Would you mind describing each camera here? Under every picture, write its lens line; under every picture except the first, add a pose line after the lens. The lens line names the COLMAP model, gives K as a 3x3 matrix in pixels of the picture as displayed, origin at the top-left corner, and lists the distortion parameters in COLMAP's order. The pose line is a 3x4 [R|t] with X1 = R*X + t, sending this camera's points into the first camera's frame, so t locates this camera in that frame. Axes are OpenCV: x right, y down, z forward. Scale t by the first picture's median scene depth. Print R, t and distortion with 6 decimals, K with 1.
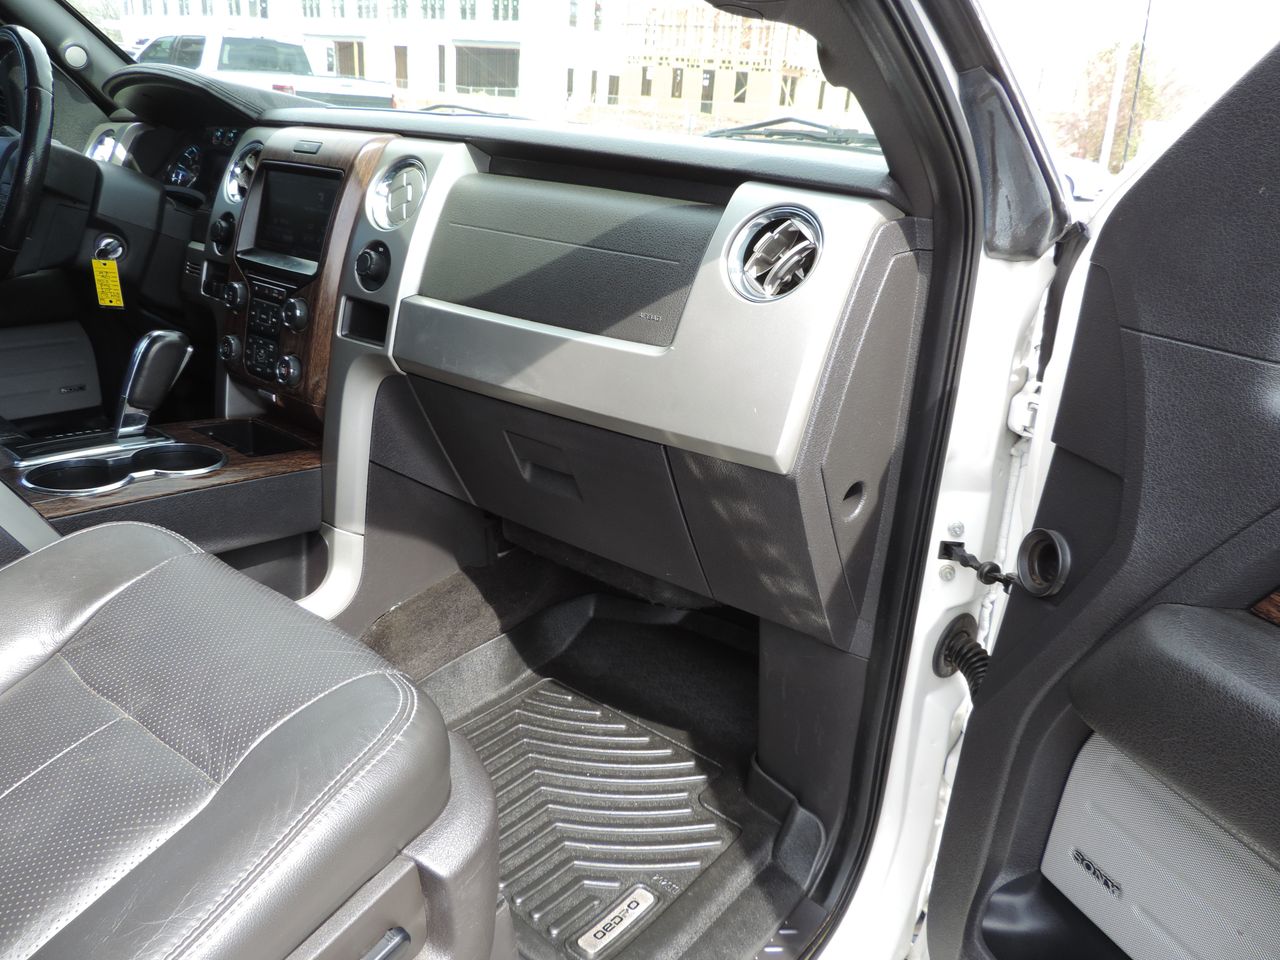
lens RADIAL K [[909.3, 0, 640.0], [0, 909.3, 480.0], [0, 0, 1]] dist [-0.016831, -0.004945]
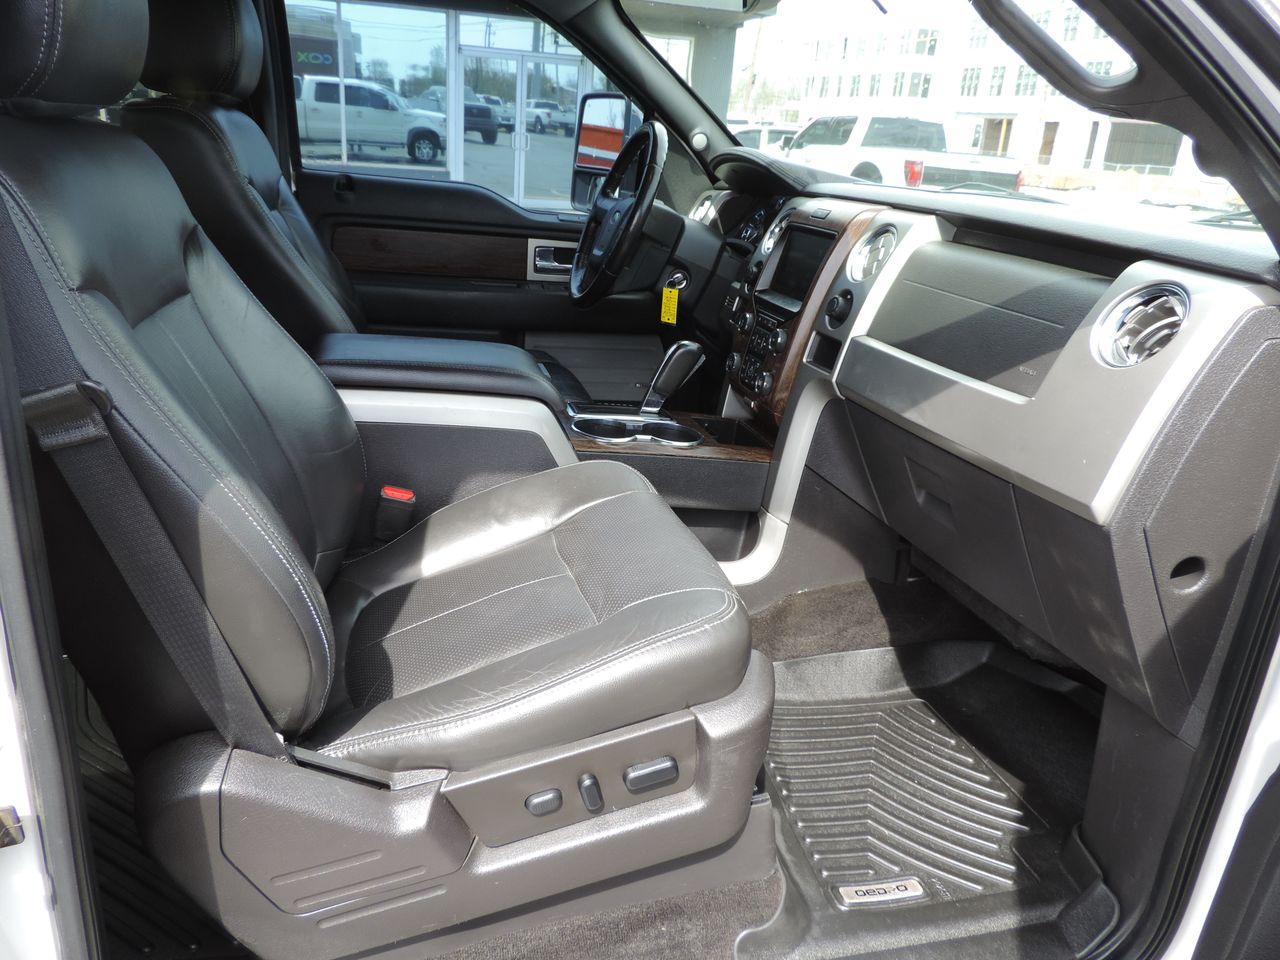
lens RADIAL K [[909.3, 0, 640.0], [0, 909.3, 480.0], [0, 0, 1]] dist [-0.016831, -0.004945]
pose [[0.802149, 0.200297, -0.562528, 0.222598], [-0.240247, 0.970707, 0.003049, 0.049513], [0.546660, 0.132700, 0.826773, -0.135710]]
